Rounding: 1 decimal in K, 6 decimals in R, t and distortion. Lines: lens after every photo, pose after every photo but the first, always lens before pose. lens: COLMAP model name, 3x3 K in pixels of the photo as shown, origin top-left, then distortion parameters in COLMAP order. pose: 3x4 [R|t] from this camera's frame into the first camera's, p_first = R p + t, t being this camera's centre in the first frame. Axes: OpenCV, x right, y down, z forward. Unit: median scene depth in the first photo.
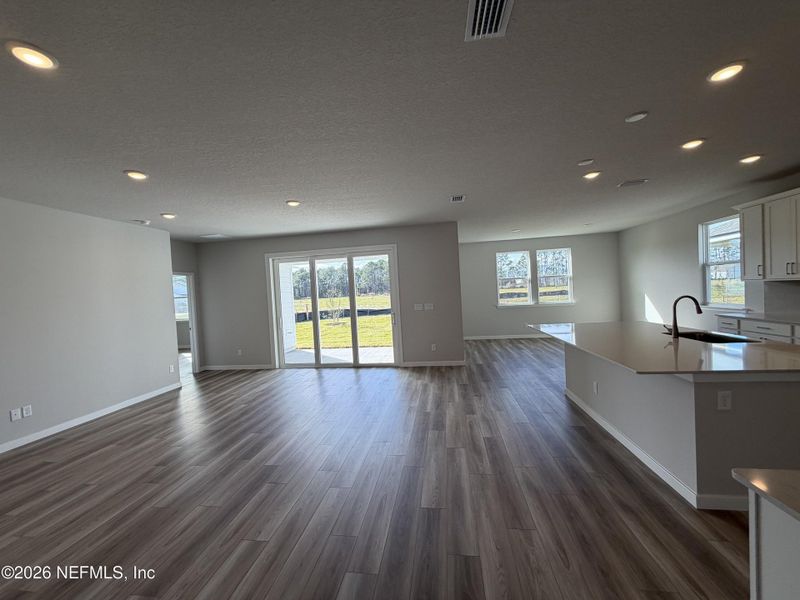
lens RADIAL K [[319.7, 0, 397.0], [0, 319.7, 302.2], [0, 0, 1]] dist [0.000152, -0.000239]
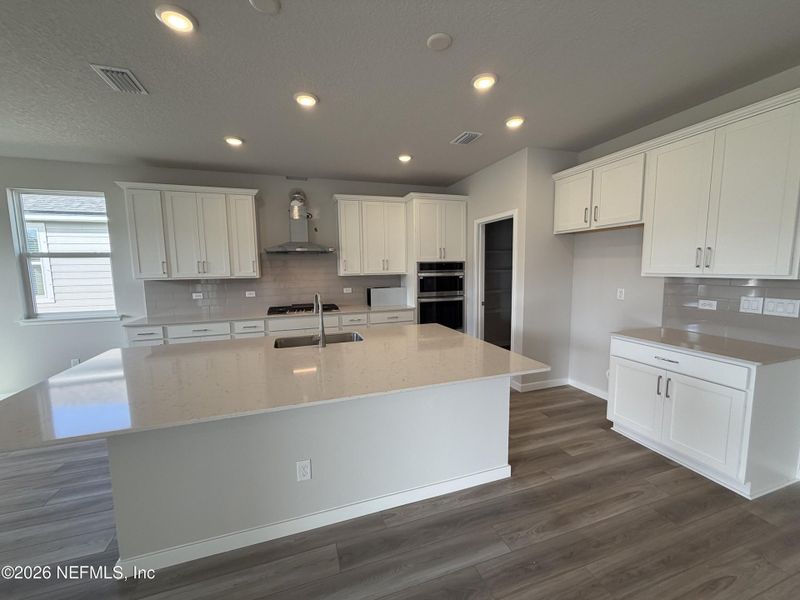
lens RADIAL K [[319.7, 0, 397.4], [0, 319.7, 299.8], [0, 0, 1]] dist [0.000152, -0.000239]
pose [[-0.449696, -0.034162, 0.892528, 0.047834], [0.068340, 0.995023, 0.072518, -0.021828], [-0.890564, 0.093606, -0.445123, 0.569920]]
